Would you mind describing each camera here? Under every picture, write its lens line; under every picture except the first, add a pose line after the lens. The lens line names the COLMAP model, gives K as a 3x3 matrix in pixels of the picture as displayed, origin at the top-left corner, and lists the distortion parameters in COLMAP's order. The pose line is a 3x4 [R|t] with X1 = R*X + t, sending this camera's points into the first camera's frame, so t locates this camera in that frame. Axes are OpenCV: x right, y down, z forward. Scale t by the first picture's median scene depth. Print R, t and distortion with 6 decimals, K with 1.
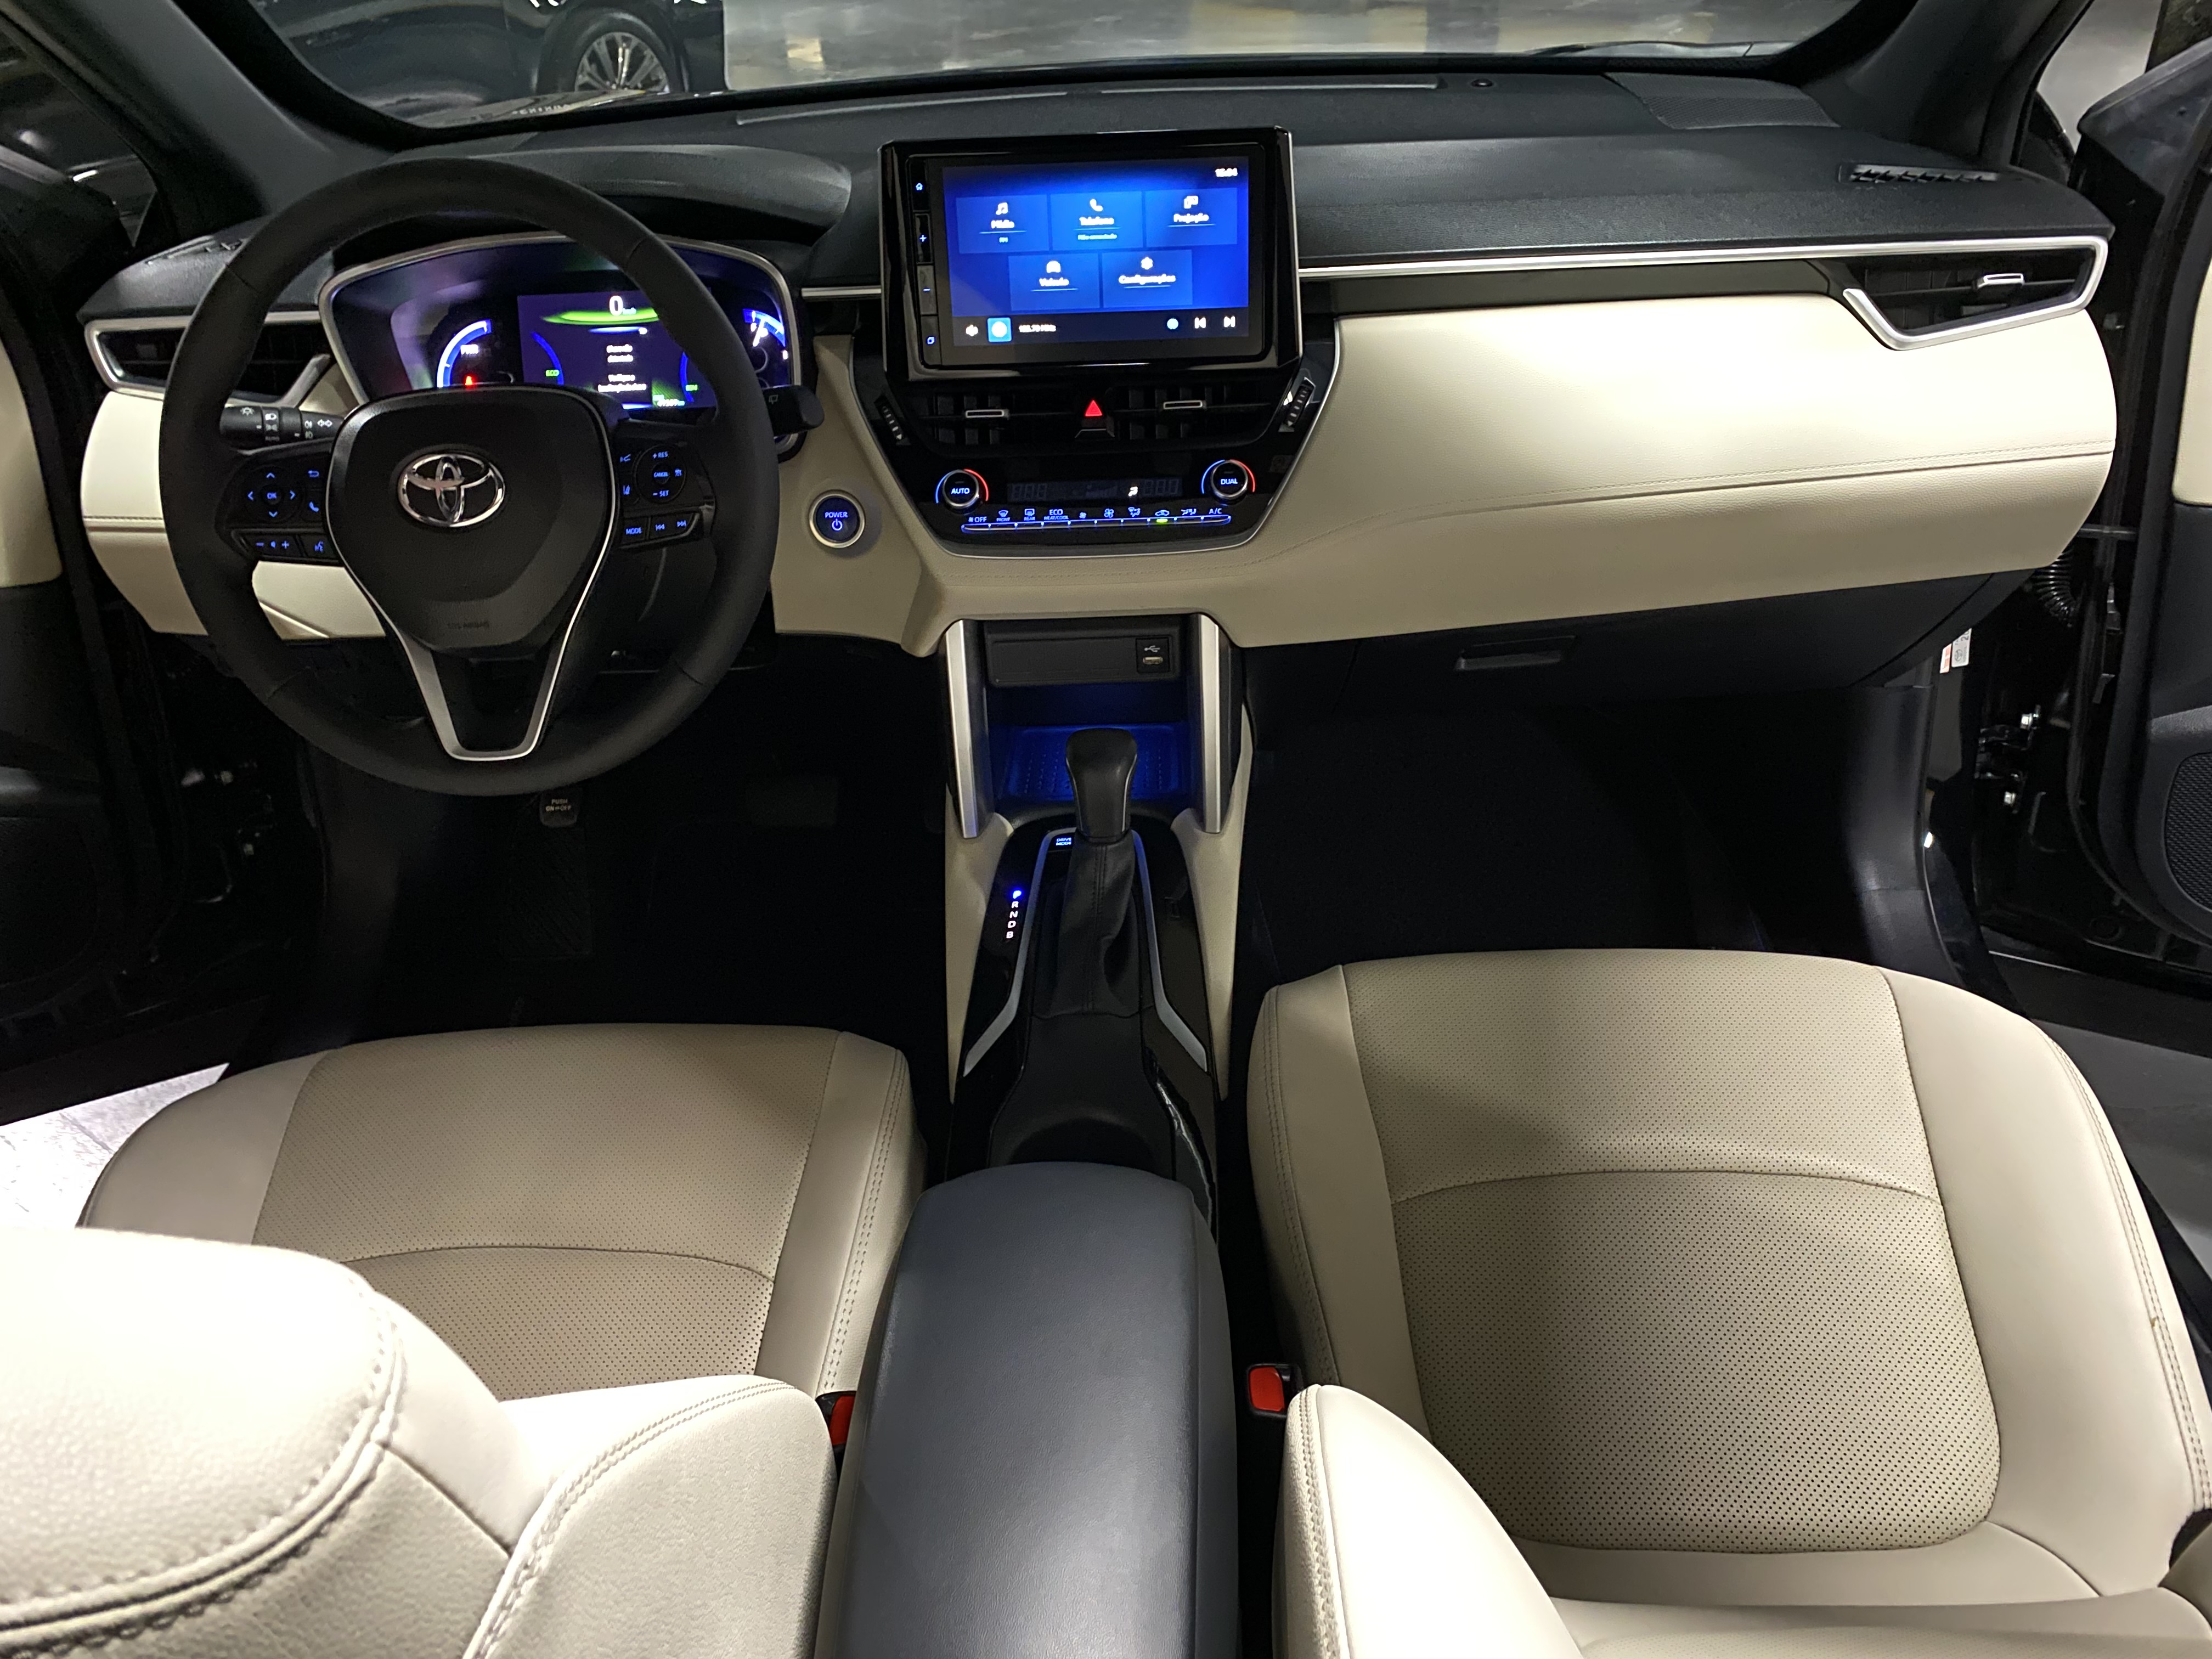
lens RADIAL K [[1679.8, 0, 1104.5], [0, 1679.8, 834.9], [0, 0, 1]] dist [0.082165, -0.259274]
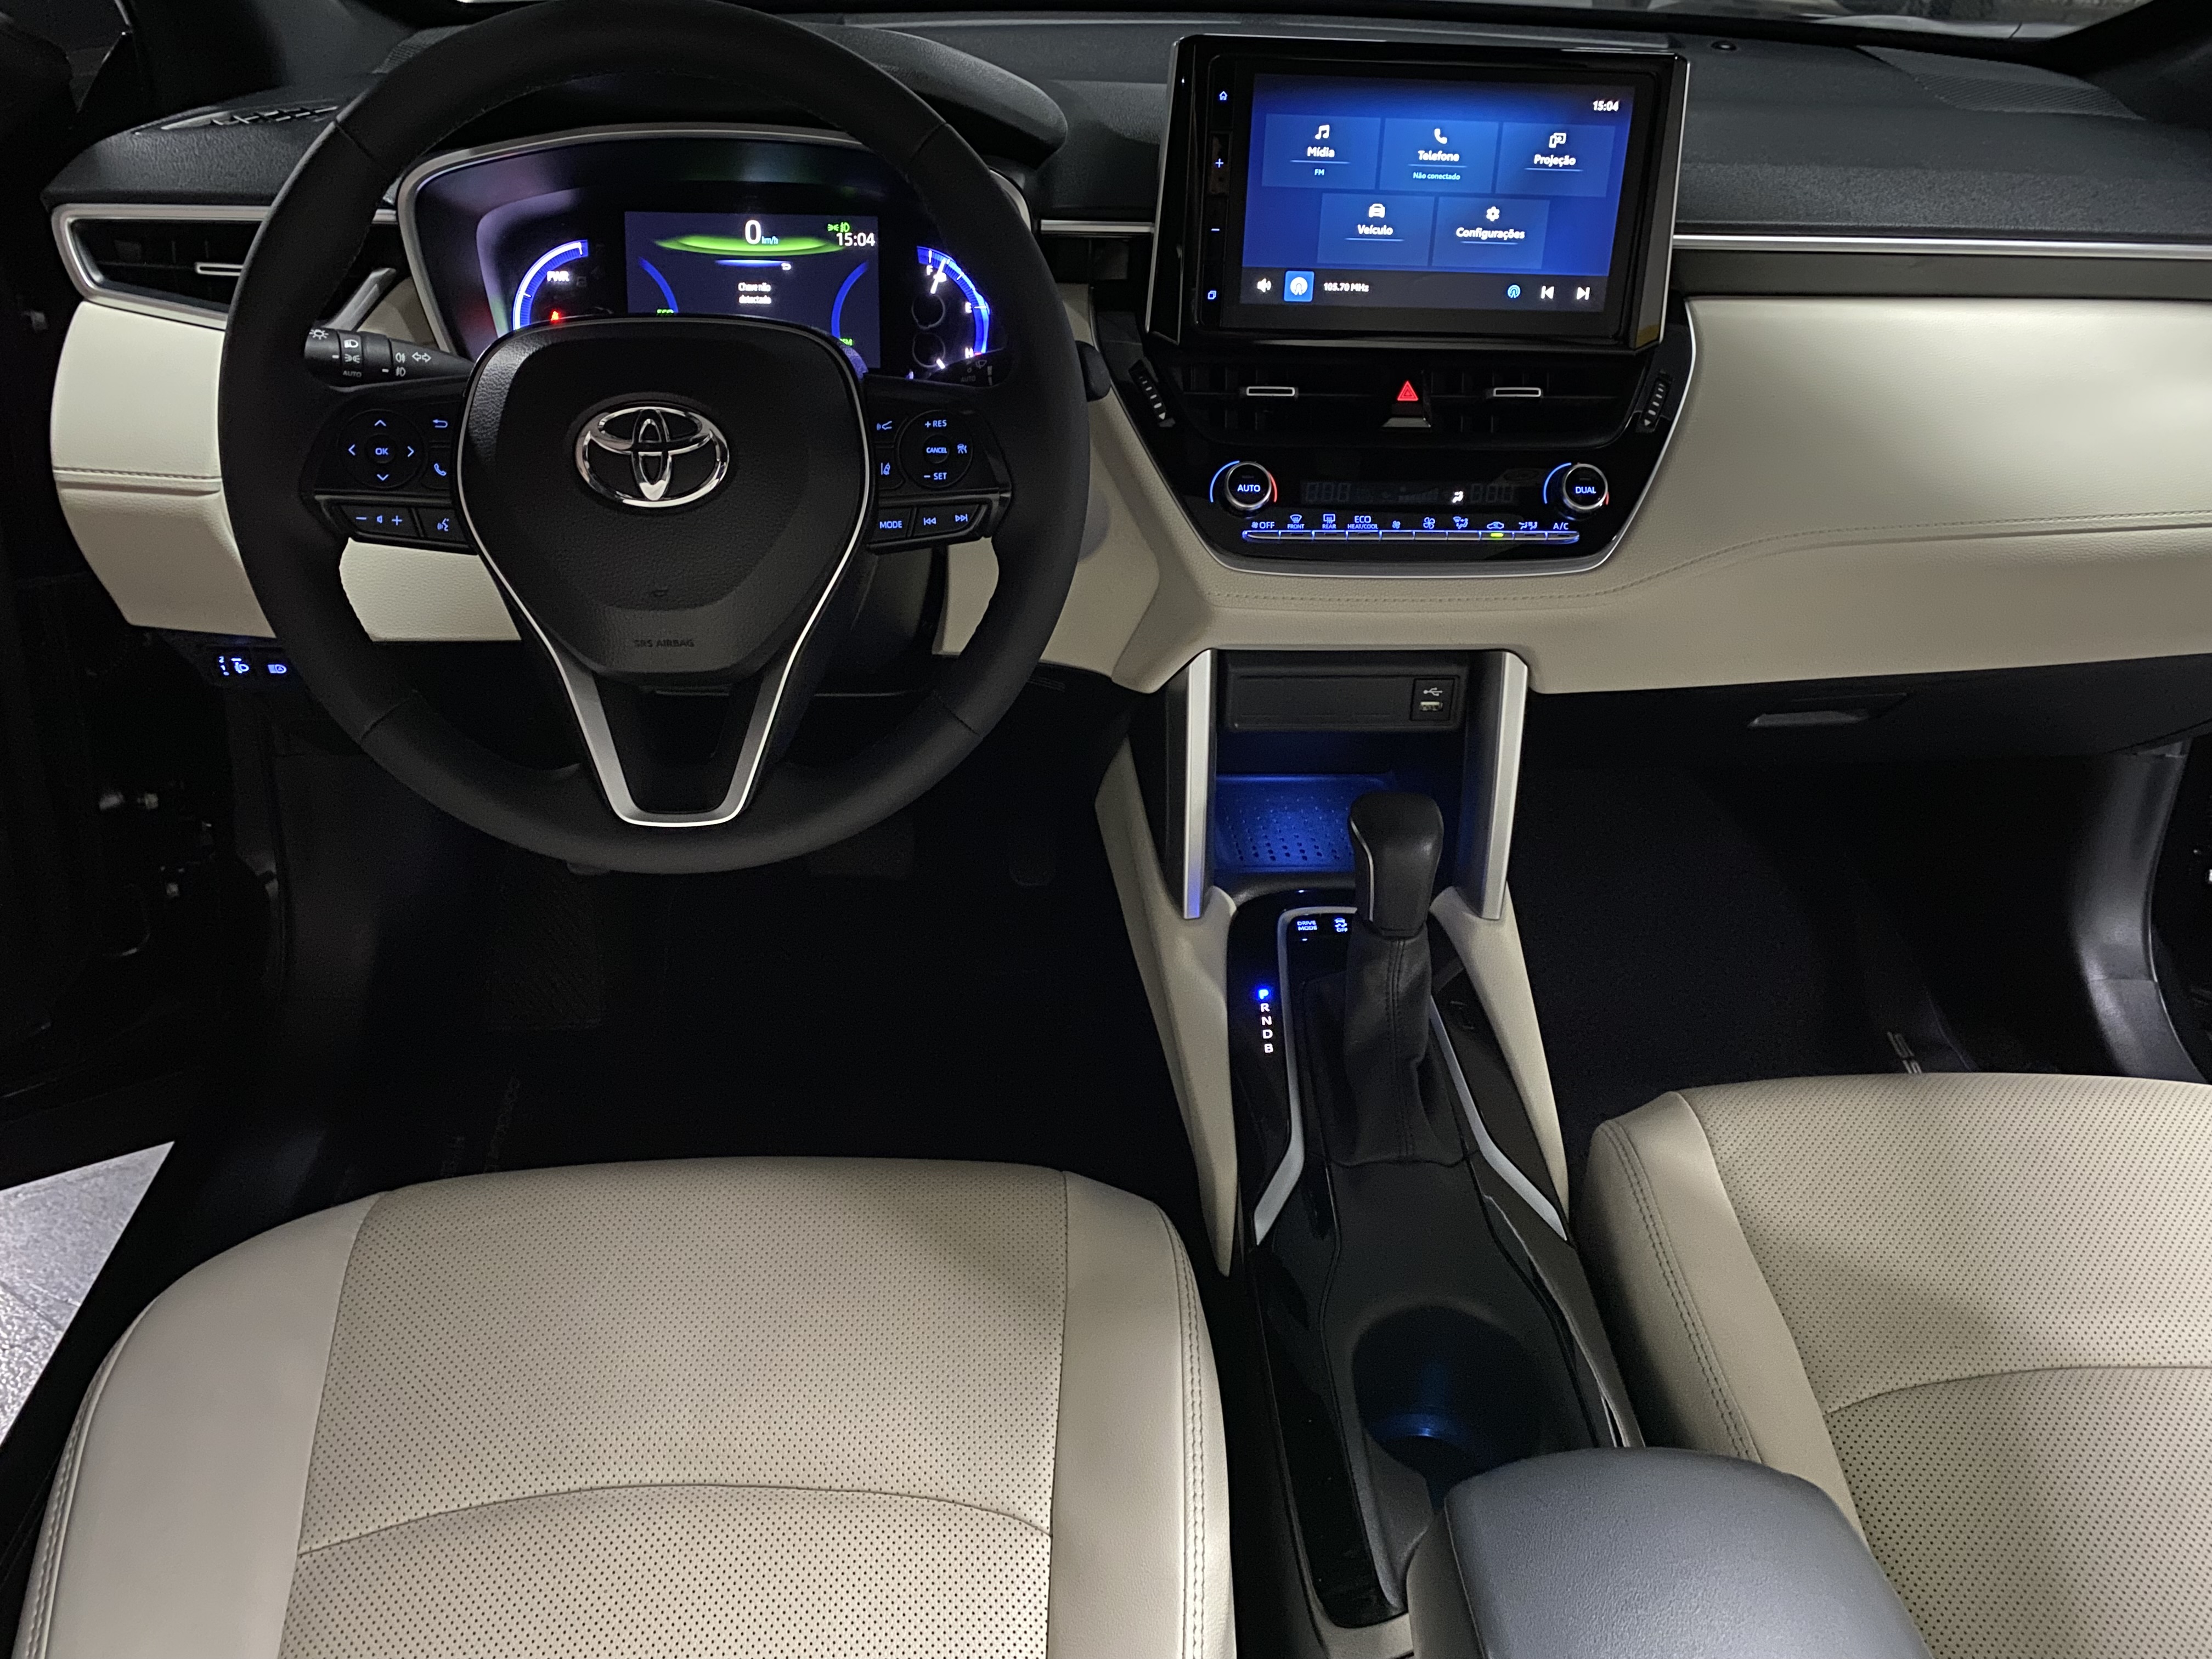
lens RADIAL K [[1758.7, 0, 1161.7], [0, 1758.7, 826.0], [0, 0, 1]] dist [0.068139, -0.212396]
pose [[0.994043, 0.025006, 0.106077, -0.206960], [-0.023617, 0.999618, -0.014332, -0.033674], [-0.106395, 0.011742, 0.994255, 0.188440]]
